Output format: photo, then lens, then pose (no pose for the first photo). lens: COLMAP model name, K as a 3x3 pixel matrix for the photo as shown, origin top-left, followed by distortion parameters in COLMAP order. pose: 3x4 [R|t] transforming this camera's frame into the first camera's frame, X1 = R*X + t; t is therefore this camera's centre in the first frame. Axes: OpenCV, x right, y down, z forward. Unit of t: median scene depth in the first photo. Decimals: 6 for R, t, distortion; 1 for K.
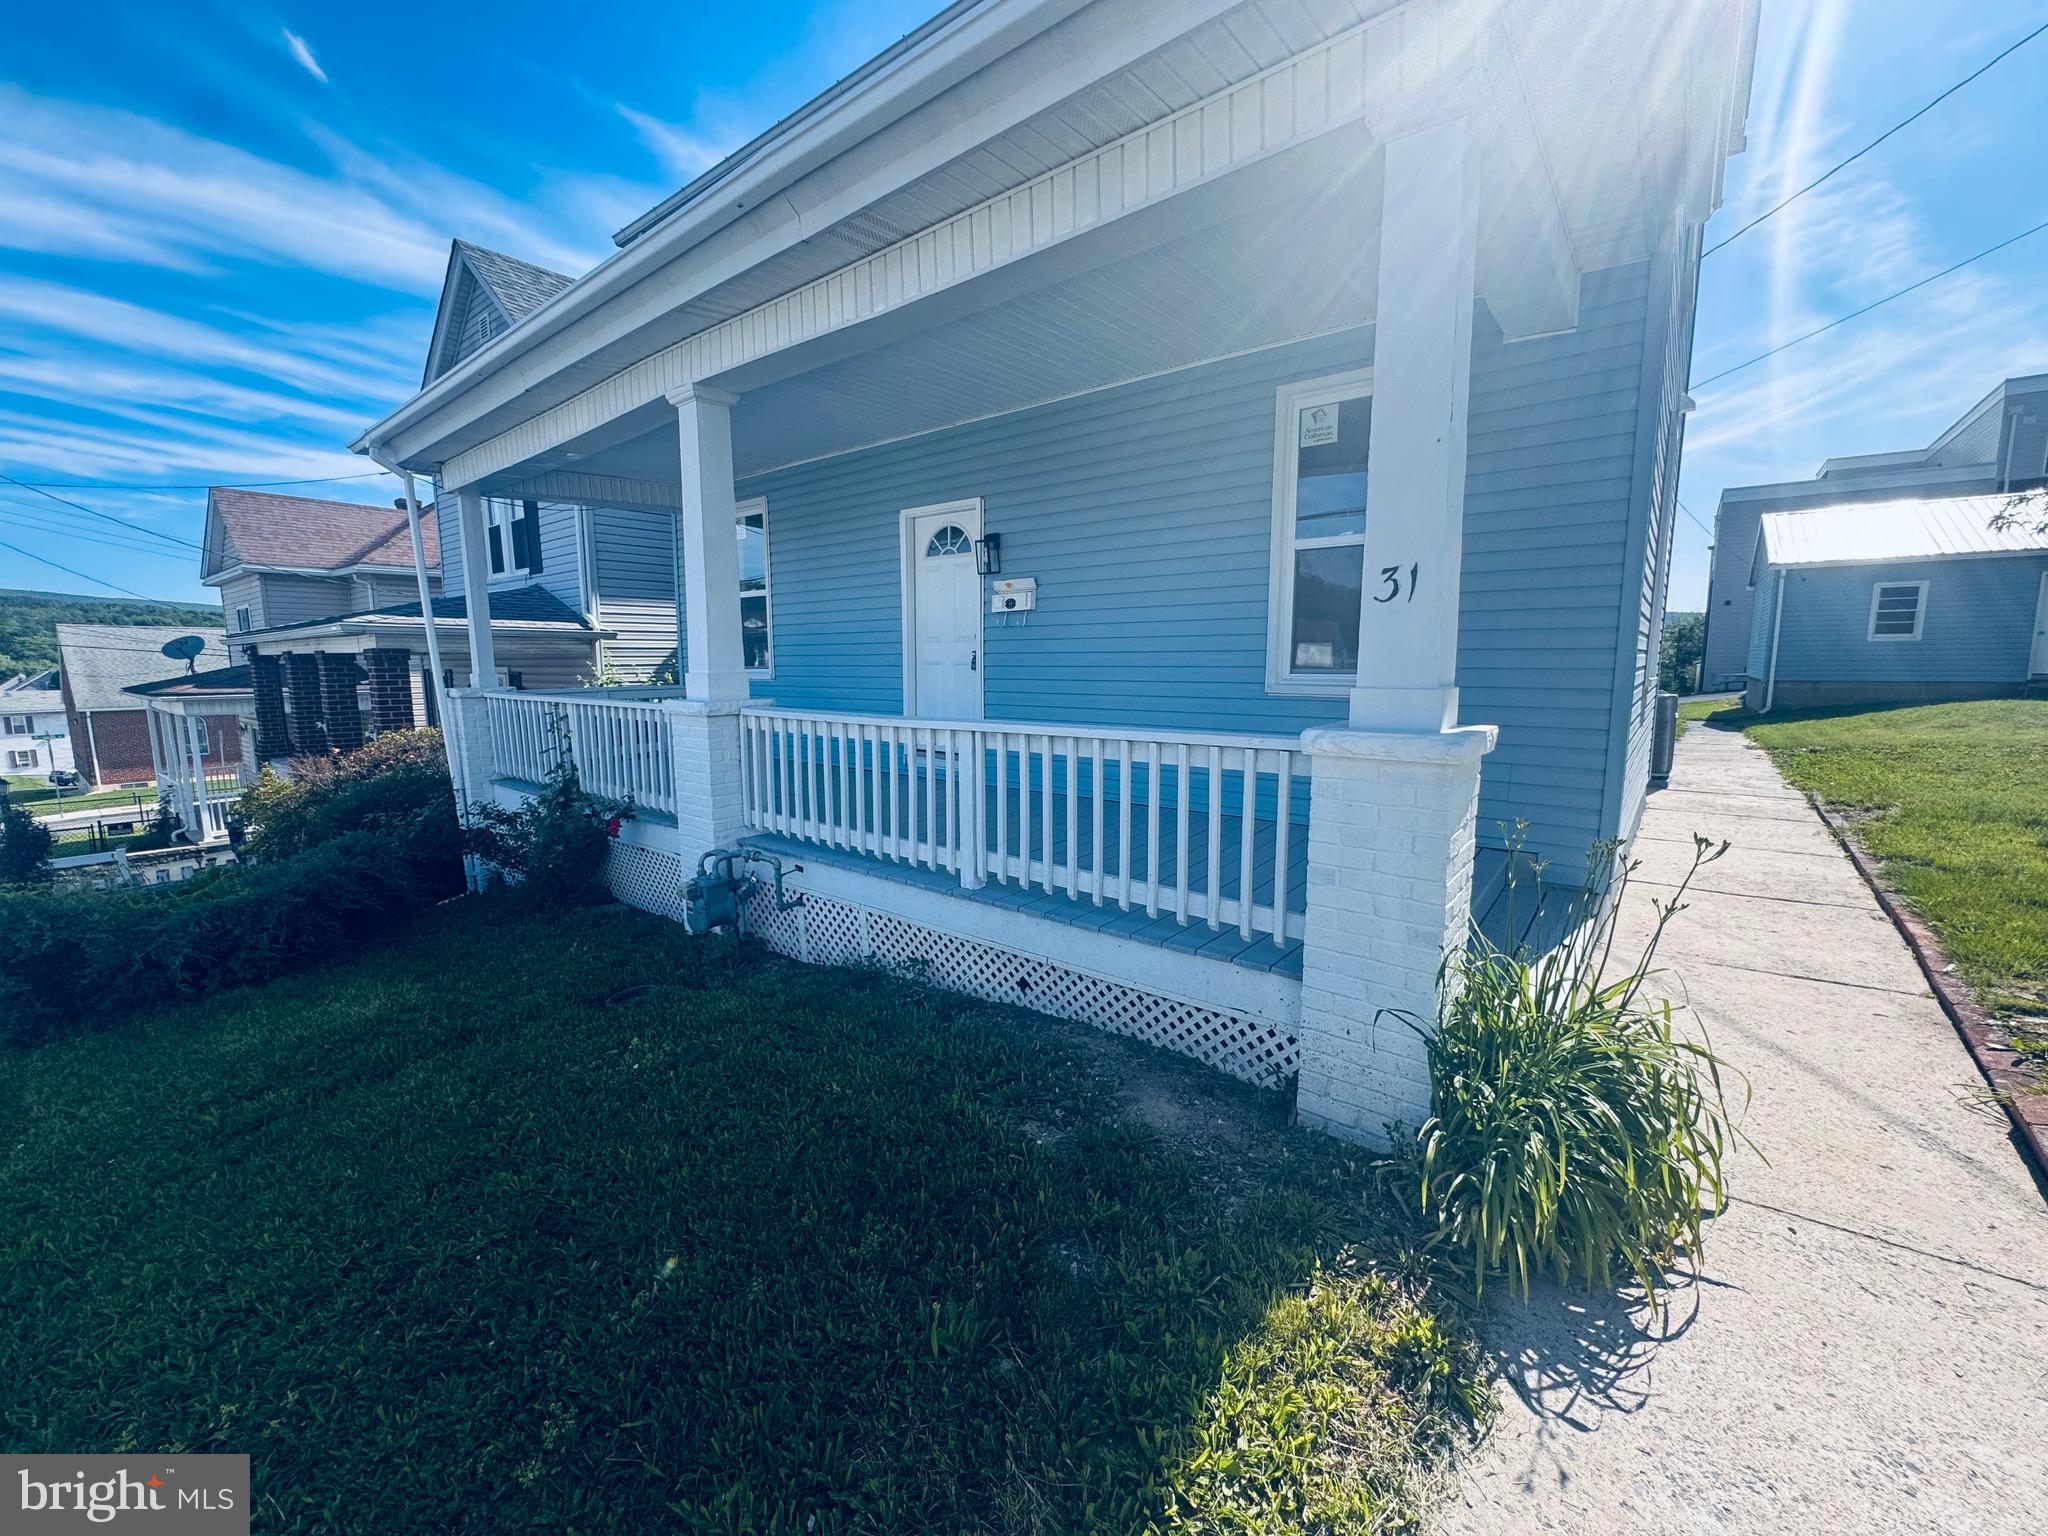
lens RADIAL K [[818.5, 0, 1022.6], [0, 818.5, 770.3], [0, 0, 1]] dist [-0.002609, -0.001012]
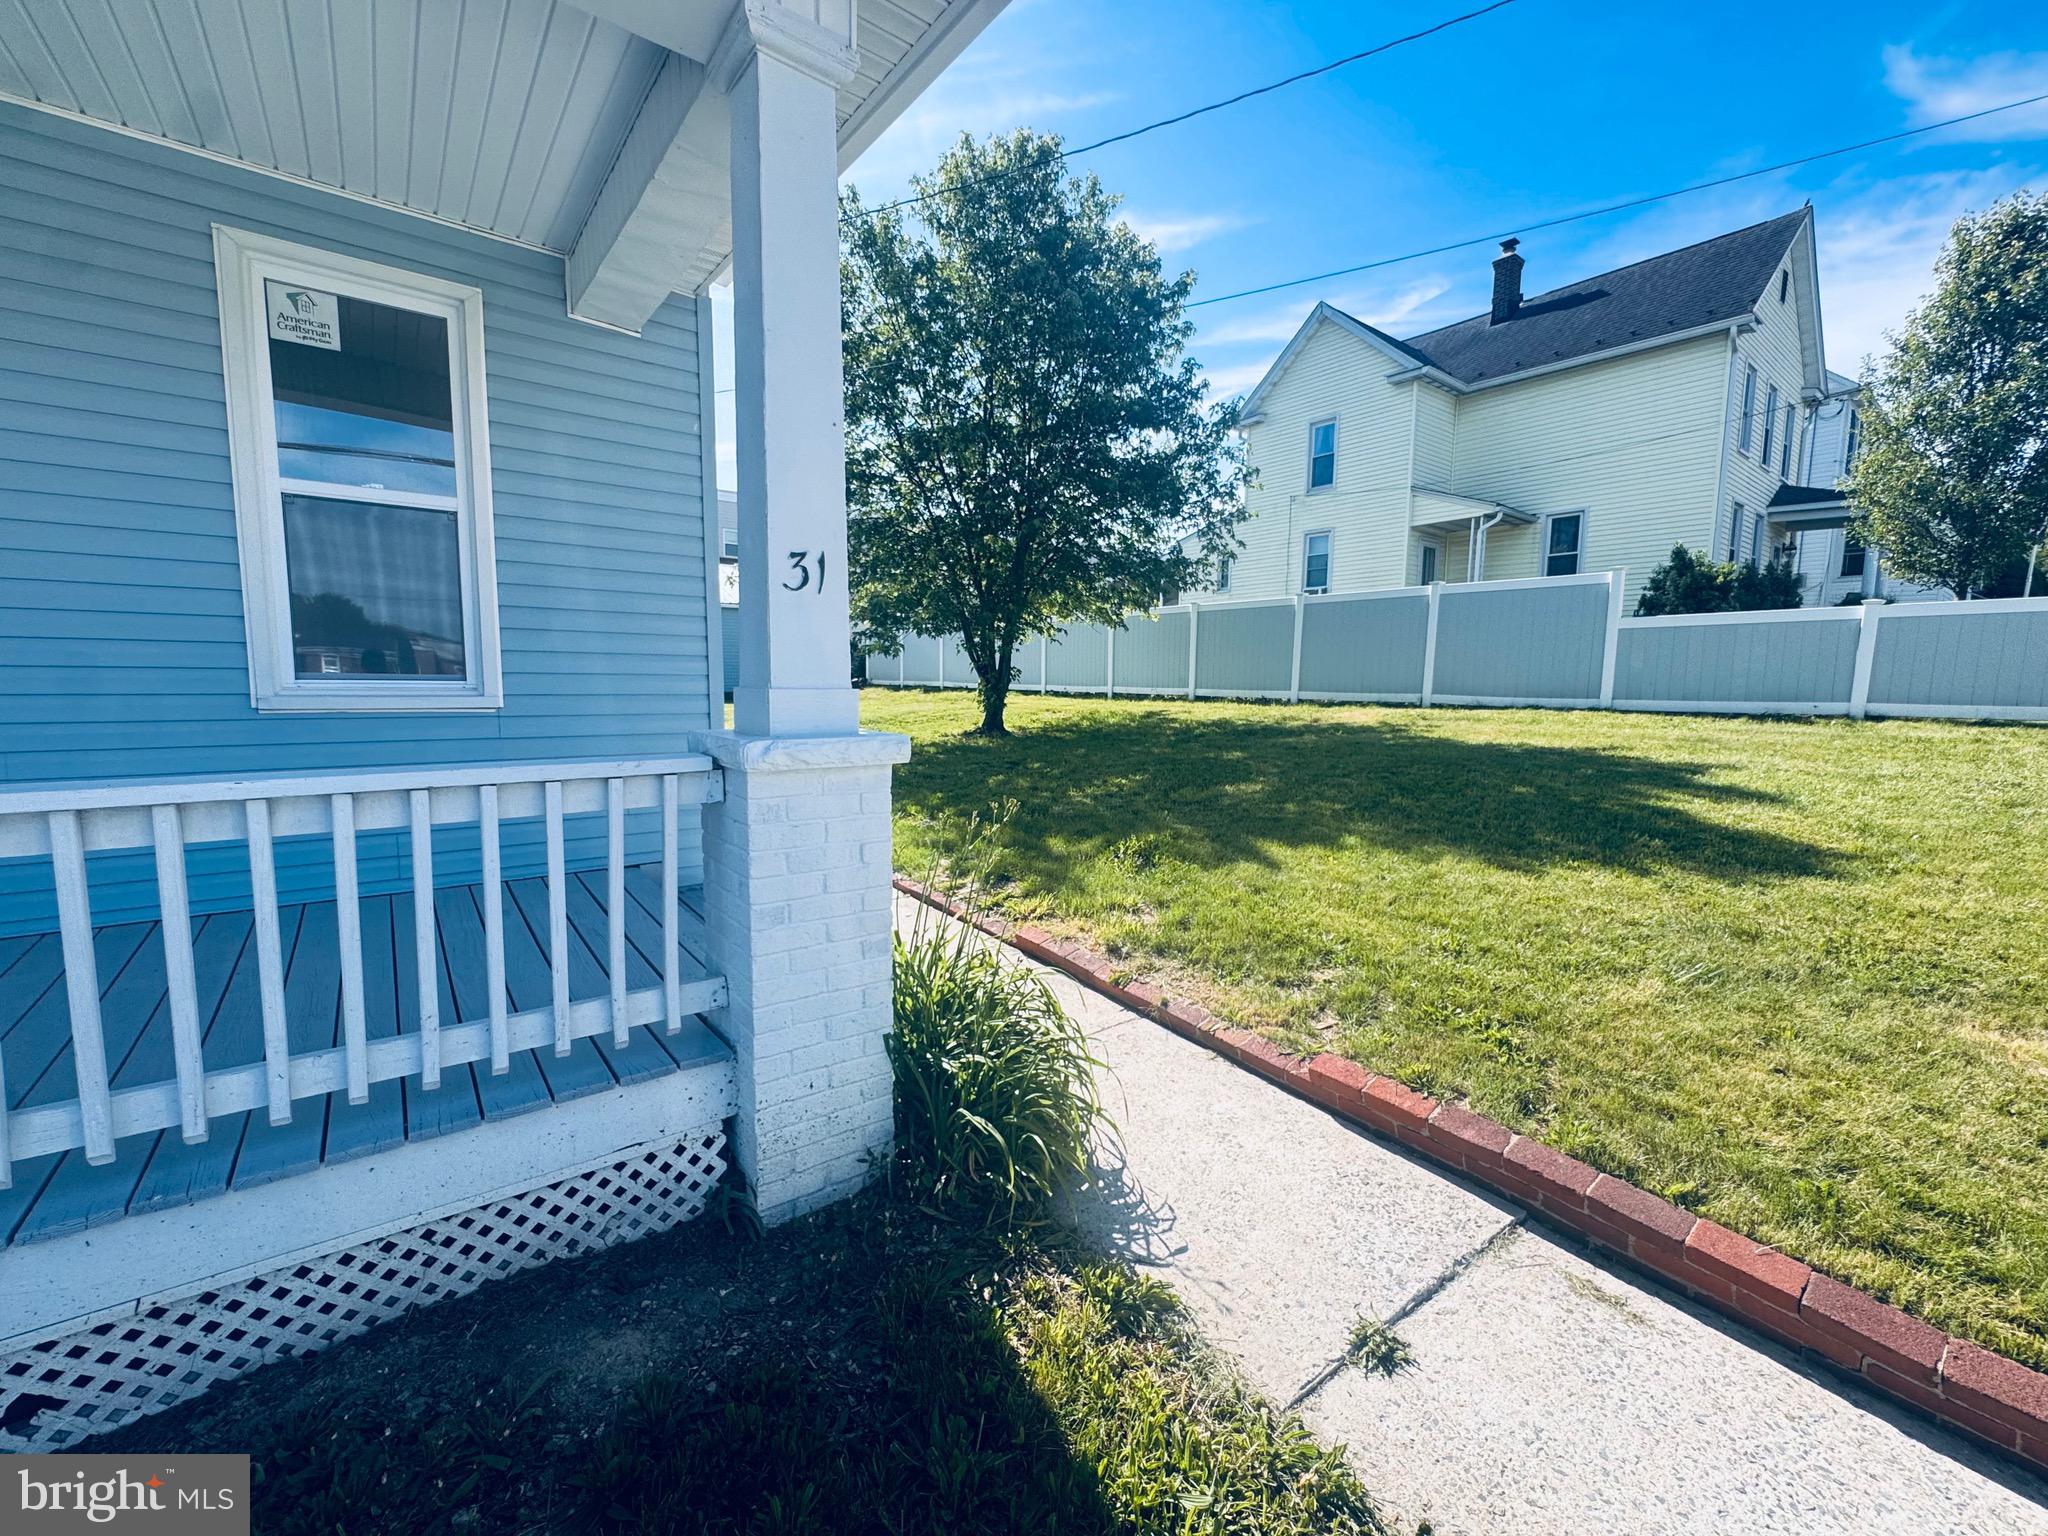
lens RADIAL K [[818.5, 0, 1022.6], [0, 818.5, 770.3], [0, 0, 1]] dist [-0.002609, -0.001012]
pose [[0.236944, -0.099594, 0.966405, -0.191317], [0.117171, 0.990400, 0.073339, -0.025879], [-0.964432, 0.095858, 0.246339, 0.292734]]
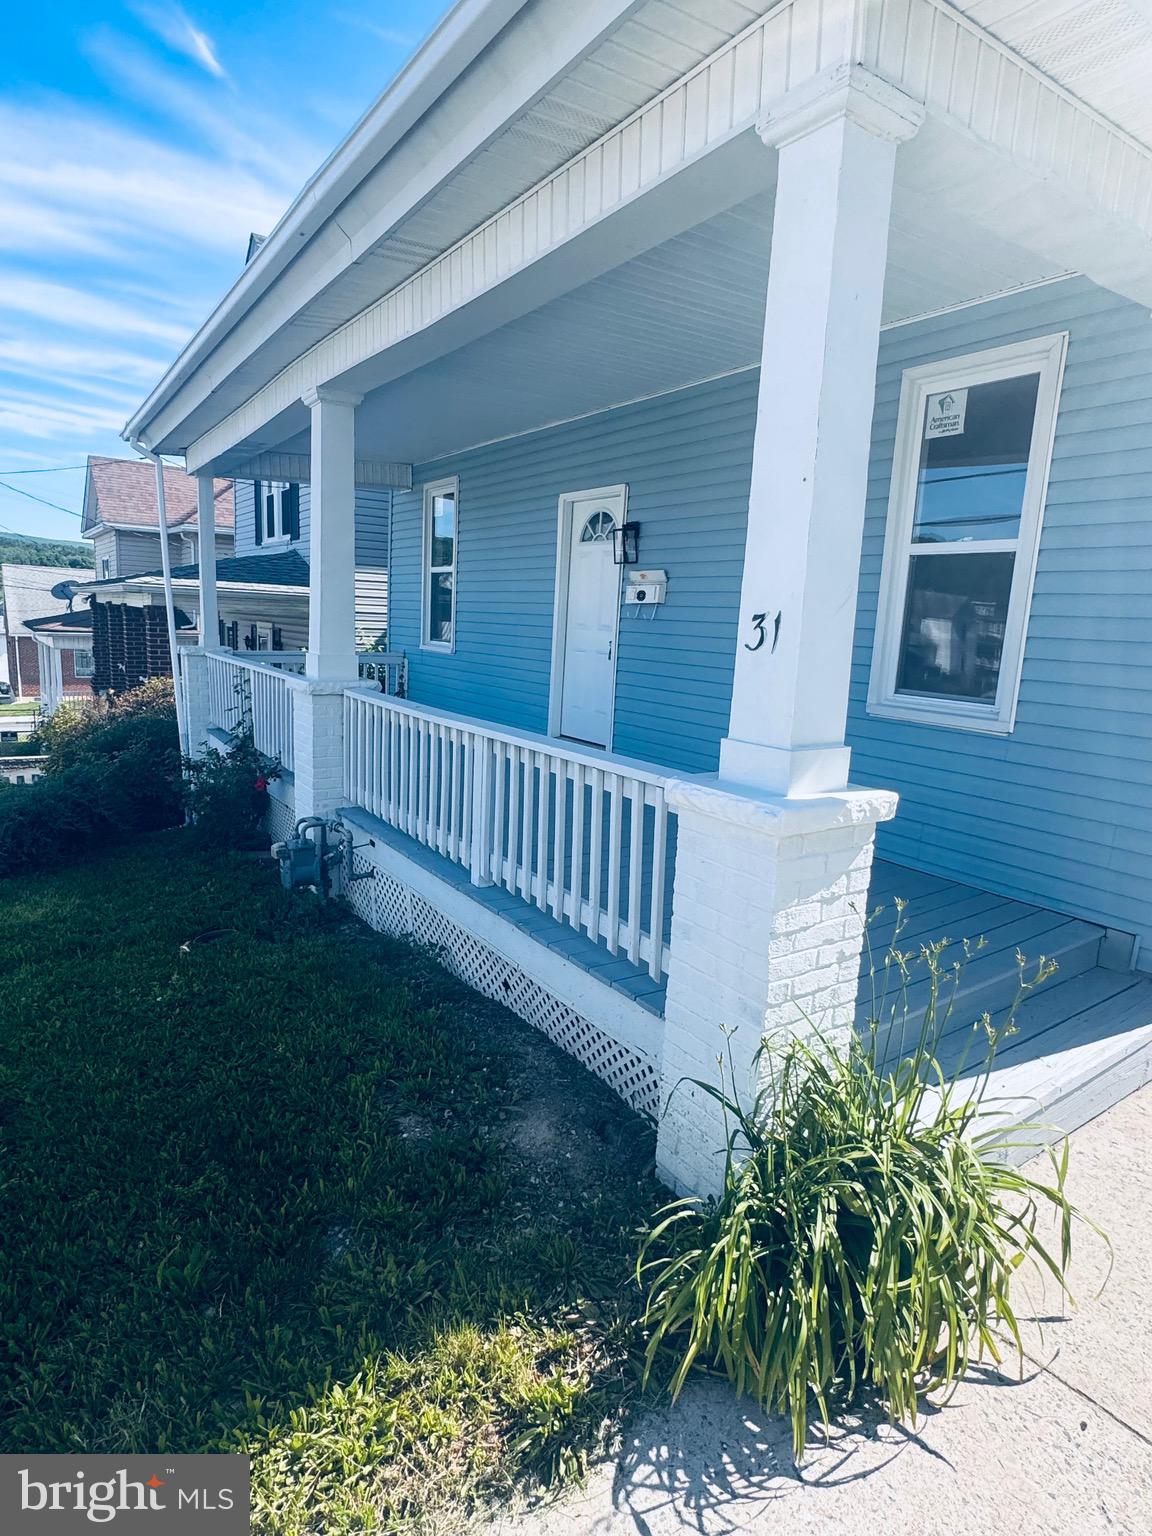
lens RADIAL K [[851.7, 0, 569.9], [0, 851.7, 771.5], [0, 0, 1]] dist [-0.003879, 0.001208]
pose [[0.954926, 0.098387, -0.280065, 0.273518], [-0.088003, 0.994892, 0.049449, -0.050963], [0.283500, -0.022573, 0.958707, 0.004327]]
